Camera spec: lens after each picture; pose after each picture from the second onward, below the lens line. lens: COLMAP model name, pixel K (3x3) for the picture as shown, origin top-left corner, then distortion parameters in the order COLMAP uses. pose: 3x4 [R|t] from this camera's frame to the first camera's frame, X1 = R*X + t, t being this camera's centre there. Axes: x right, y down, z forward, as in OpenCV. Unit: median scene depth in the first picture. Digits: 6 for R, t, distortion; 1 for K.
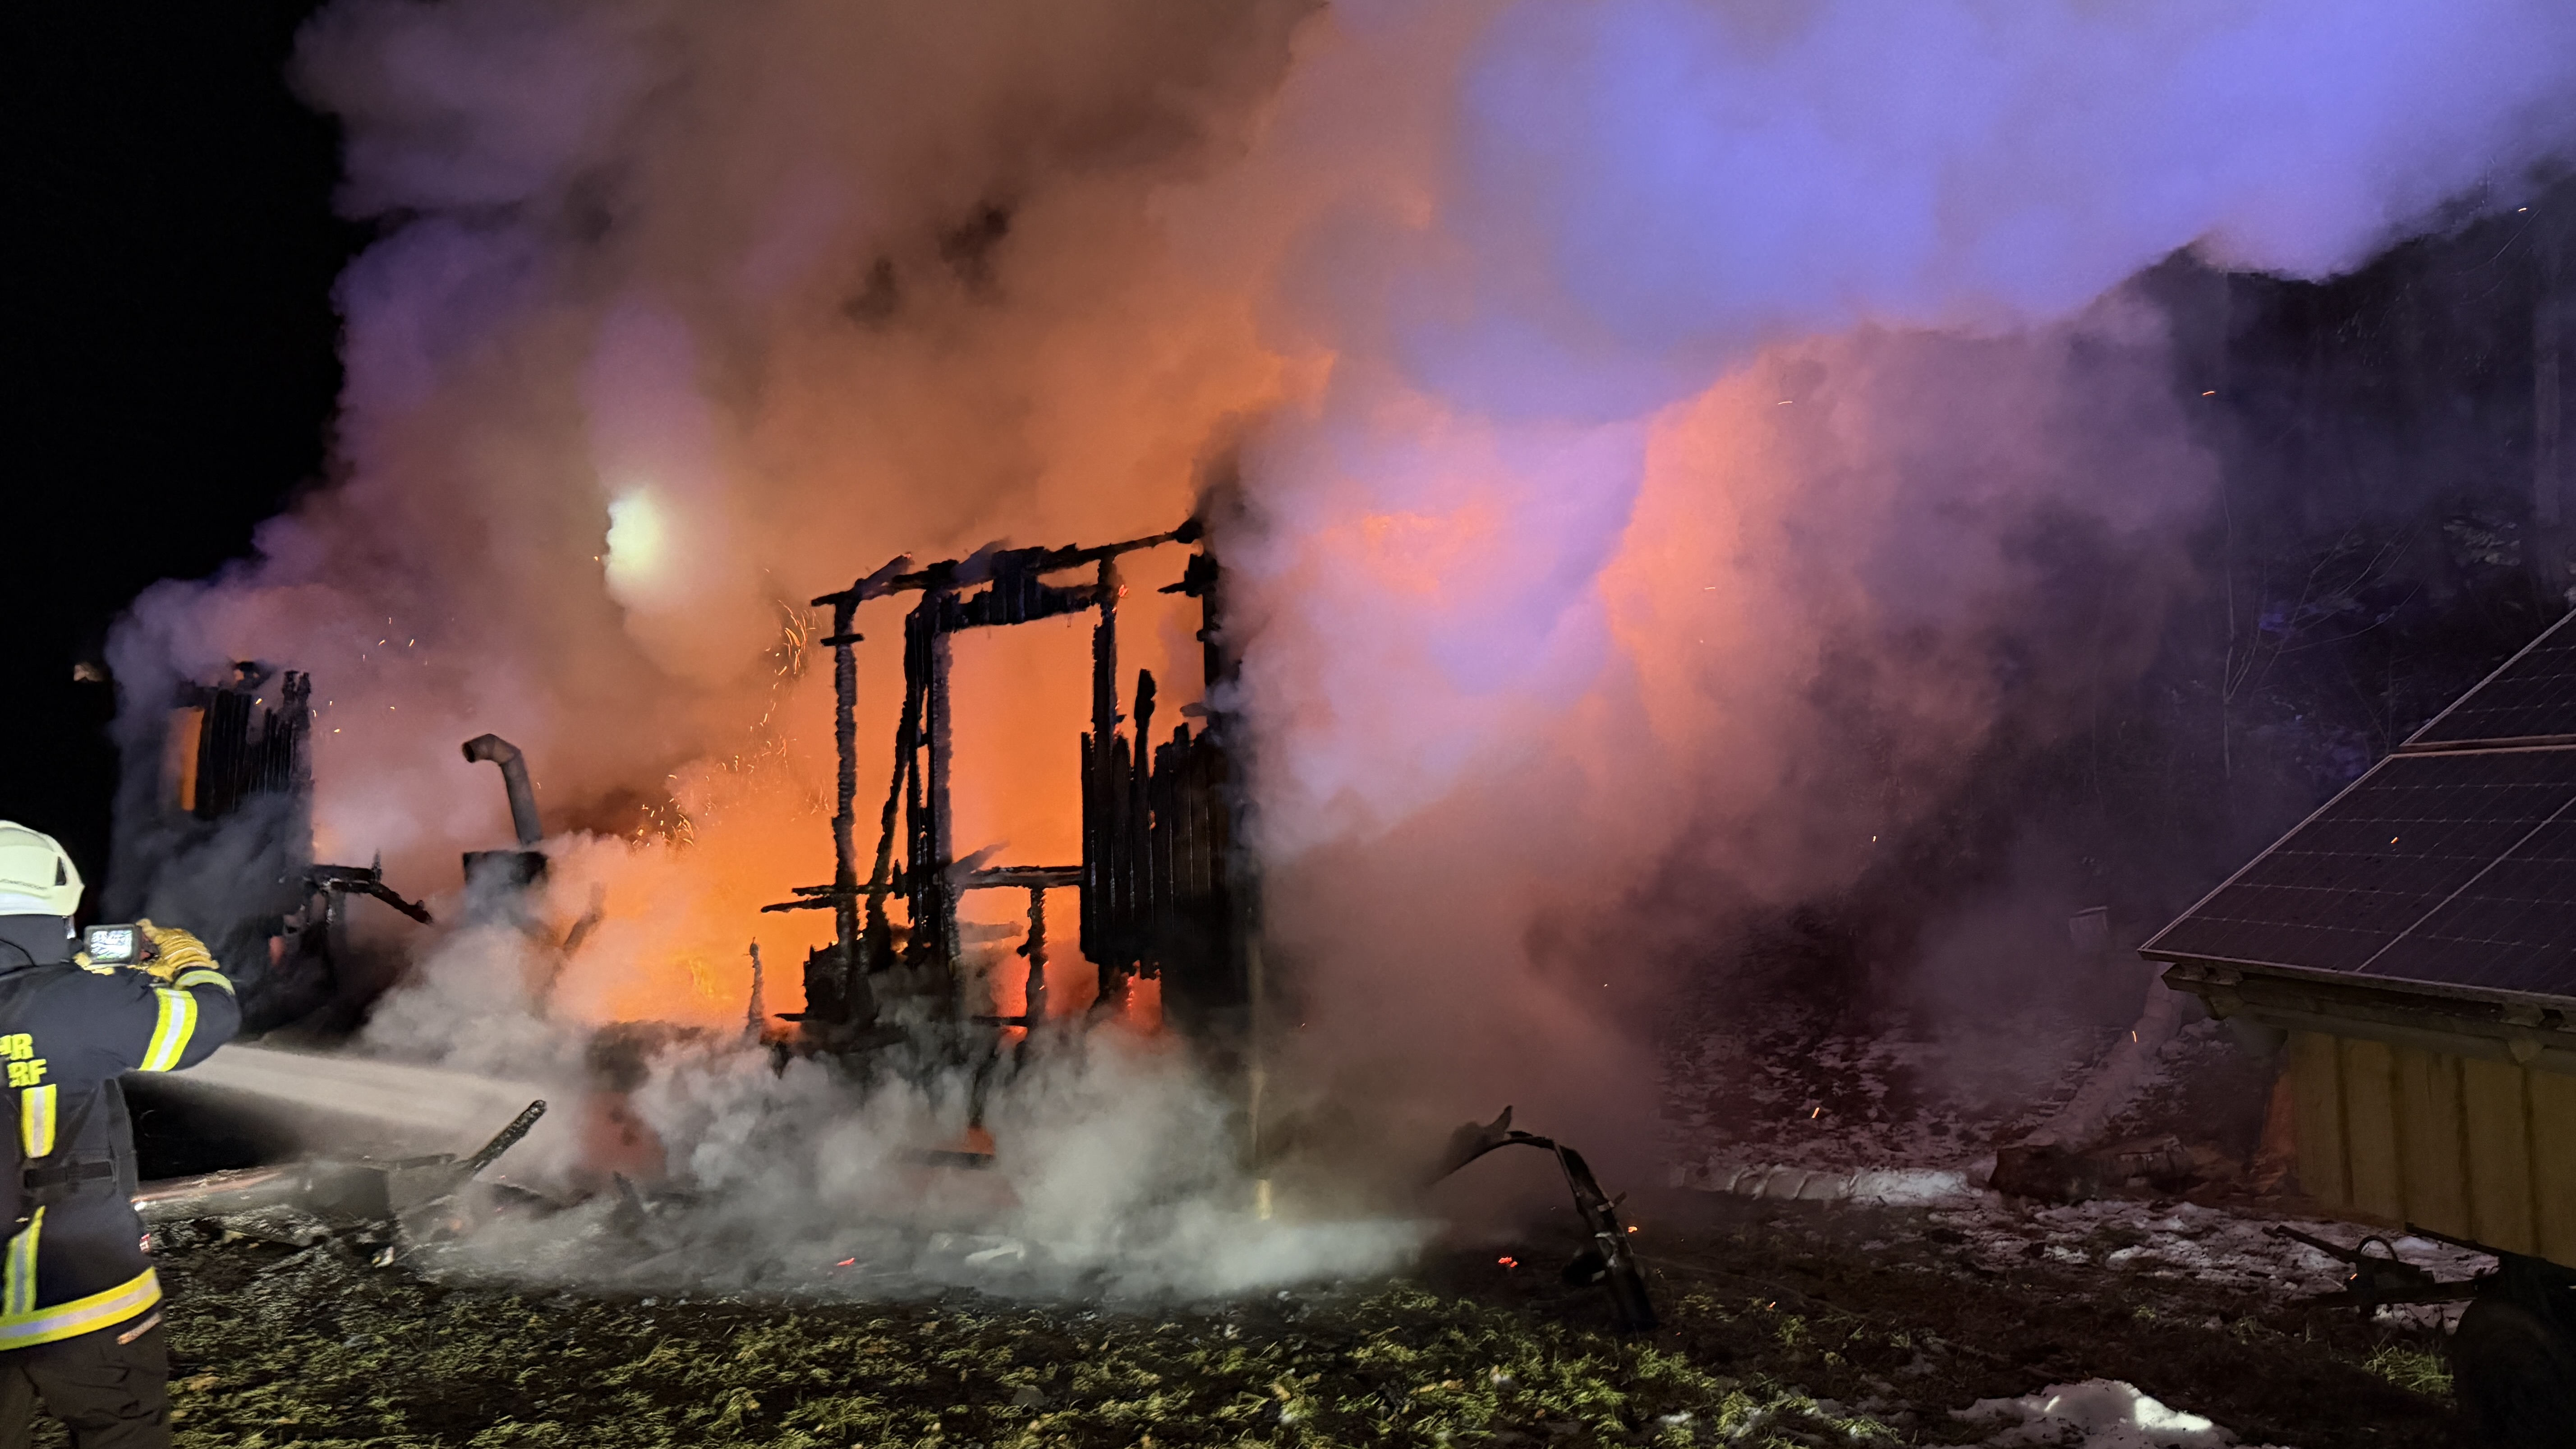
lens RADIAL K [[1803.8, 0, 1289.9], [0, 1803.8, 735.0], [0, 0, 1]] dist [-0.000925, 0.000371]
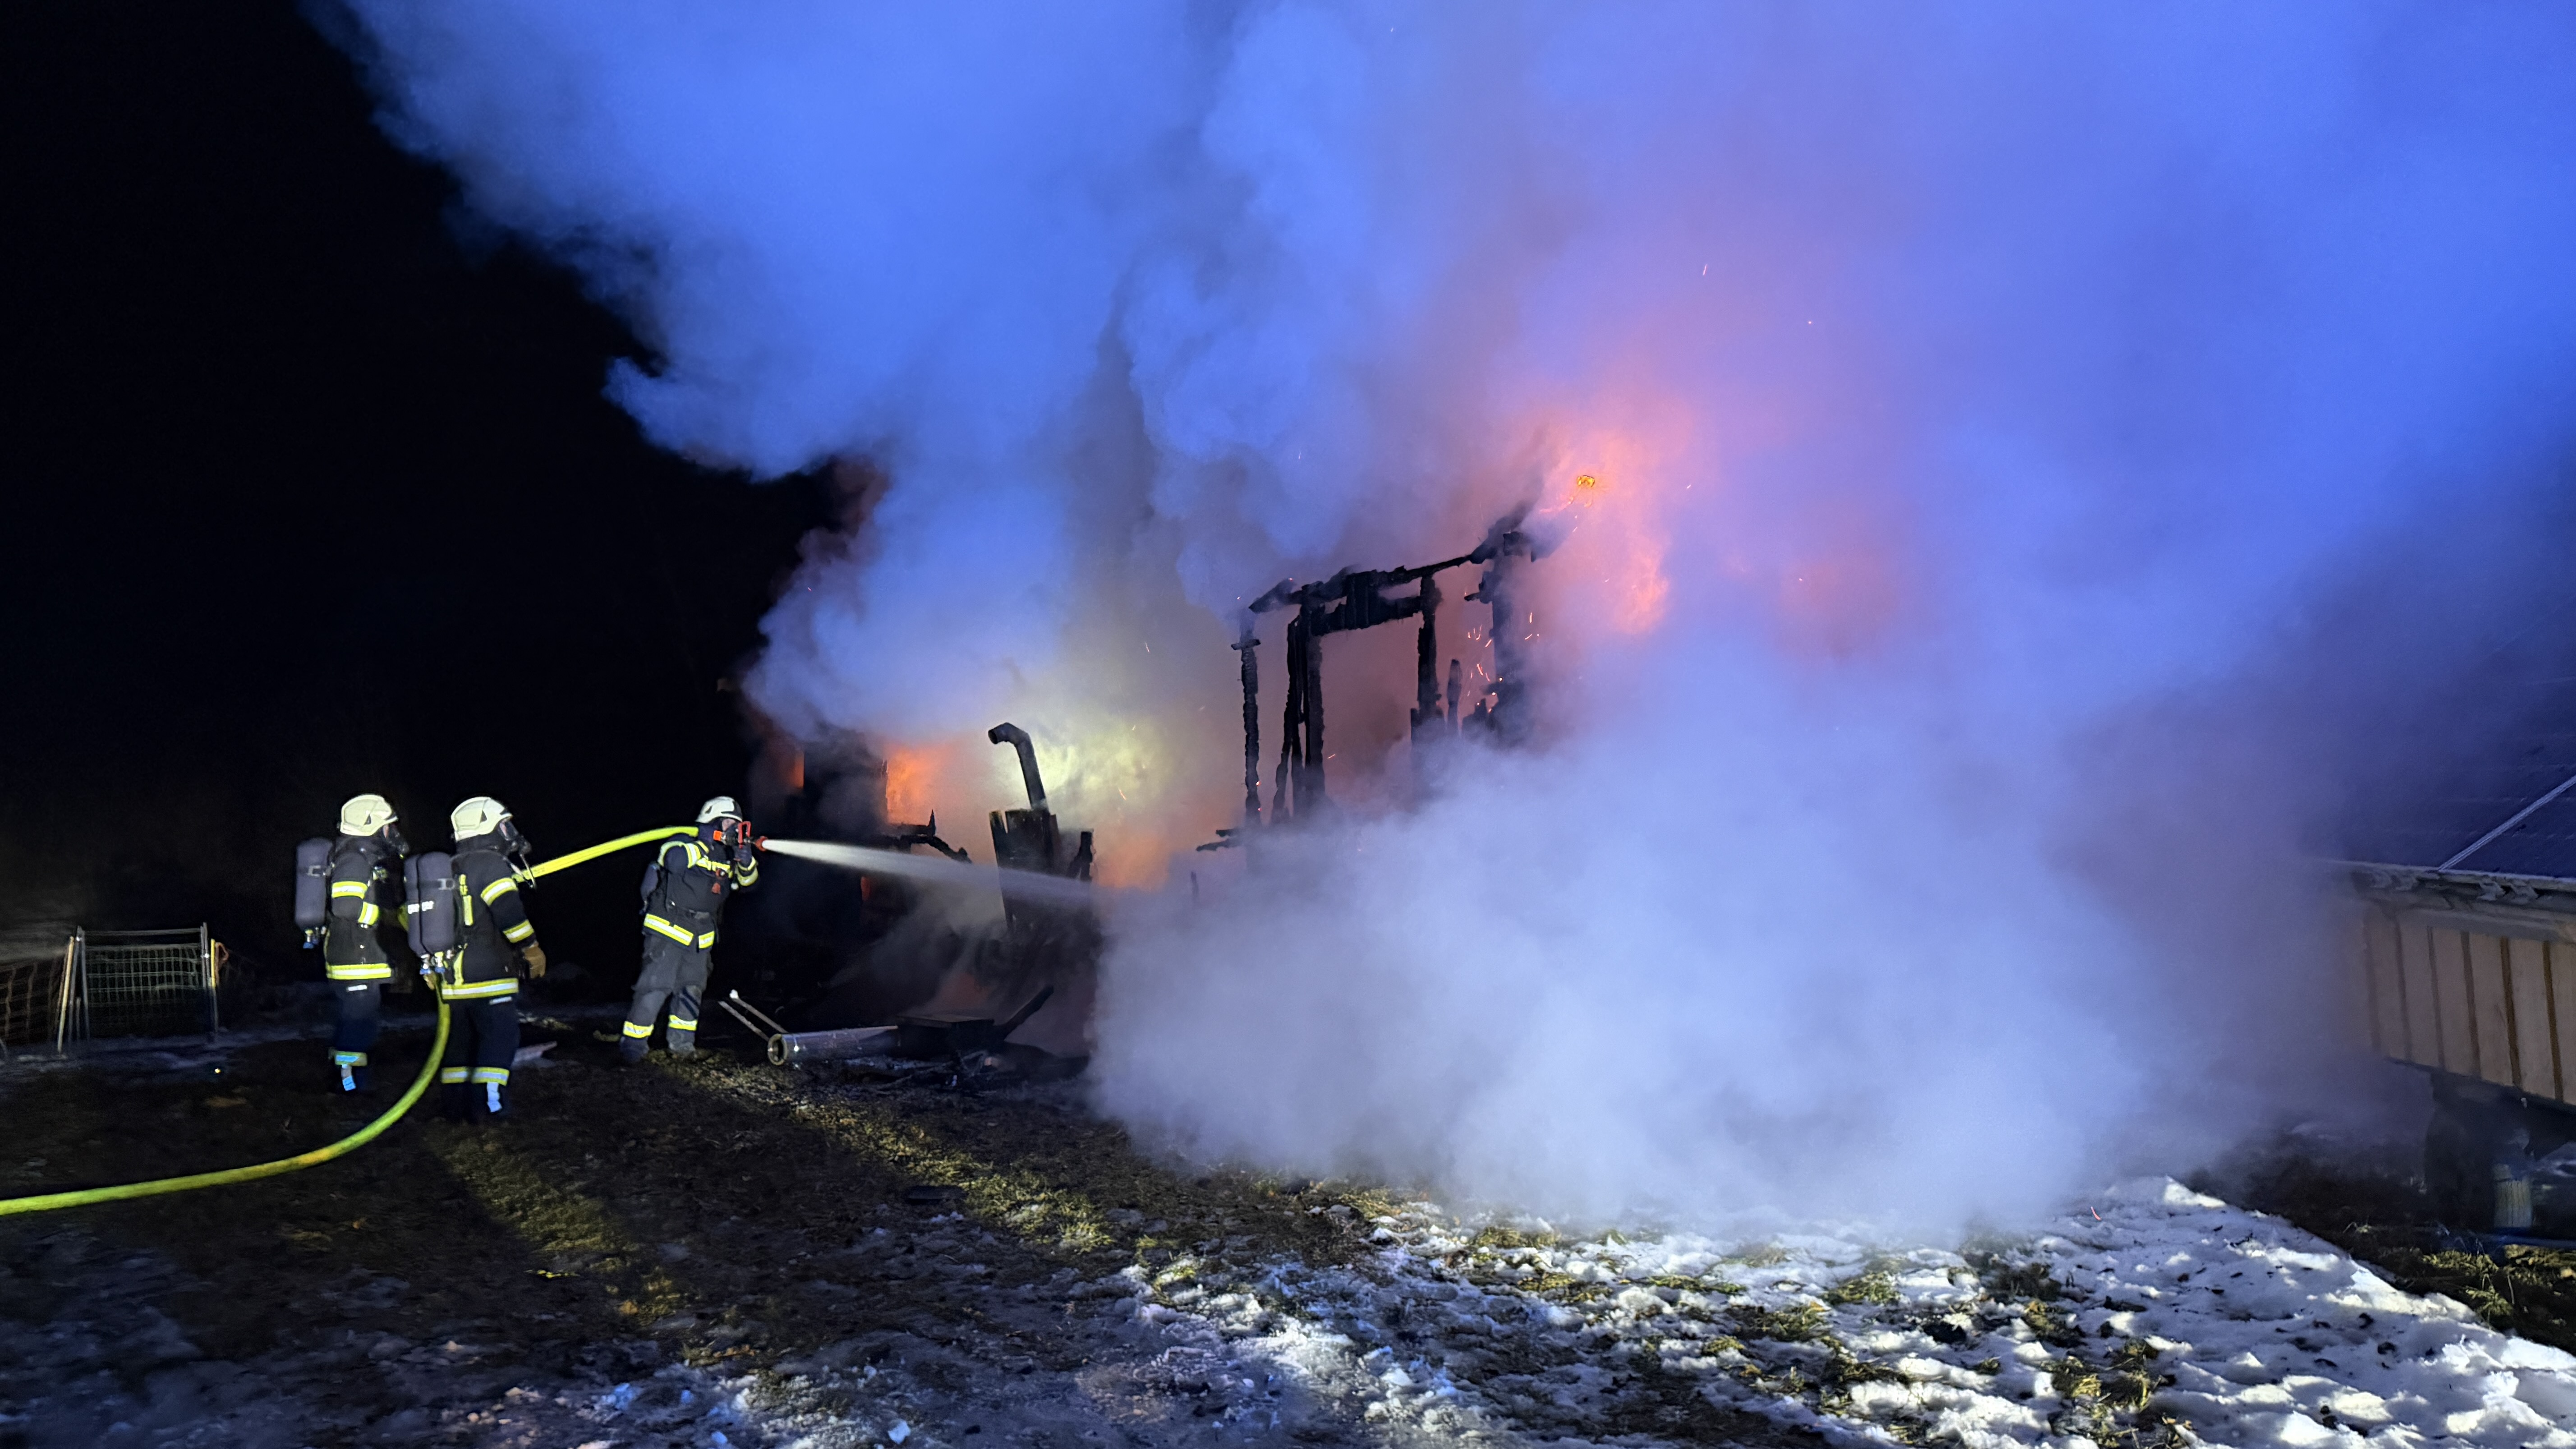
lens RADIAL K [[1803.8, 0, 1287.1], [0, 1803.8, 725.4], [0, 0, 1]] dist [-0.000925, 0.000371]
pose [[0.963603, -0.038261, -0.264585, 0.143303], [0.042875, 0.999012, 0.011684, -0.007918], [0.263876, -0.022603, 0.964292, -0.300796]]
